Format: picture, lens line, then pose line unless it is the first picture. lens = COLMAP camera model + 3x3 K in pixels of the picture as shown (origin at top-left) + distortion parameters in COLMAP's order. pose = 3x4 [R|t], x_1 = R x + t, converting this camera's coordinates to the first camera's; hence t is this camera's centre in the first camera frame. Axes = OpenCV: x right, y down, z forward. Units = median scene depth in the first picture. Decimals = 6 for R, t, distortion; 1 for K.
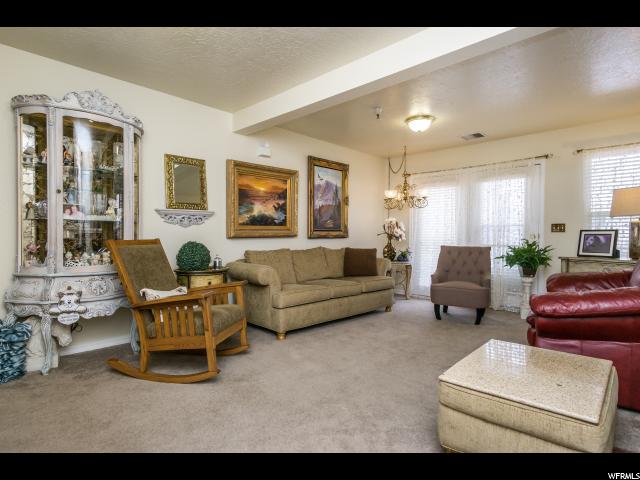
lens RADIAL K [[344.7, 0, 320.0], [0, 344.7, 240.0], [0, 0, 1]] dist [0.002100, 0.000015]
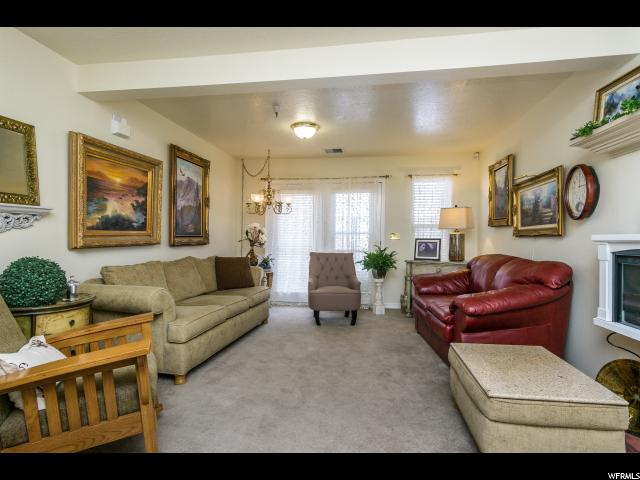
lens RADIAL K [[339.4, 0, 318.8], [0, 339.4, 240.3], [0, 0, 1]] dist [0.003495, 0.002028]
pose [[0.823596, 0.000932, 0.567176, -0.218297], [0.001493, 0.999992, -0.003811, -0.016681], [-0.567175, 0.003986, 0.823588, 0.162439]]
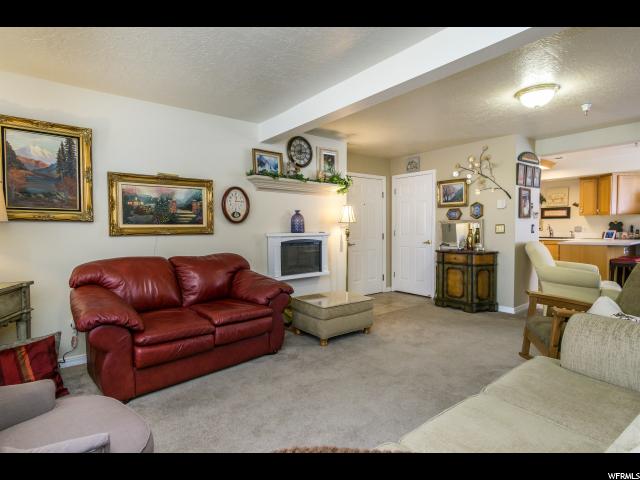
lens RADIAL K [[339.4, 0, 318.8], [0, 339.4, 240.3], [0, 0, 1]] dist [0.003495, 0.002028]
pose [[-0.988886, -0.002375, 0.148655, 0.133417], [0.004353, 0.998981, 0.044918, -0.047809], [-0.148610, 0.045065, -0.987869, 1.214286]]
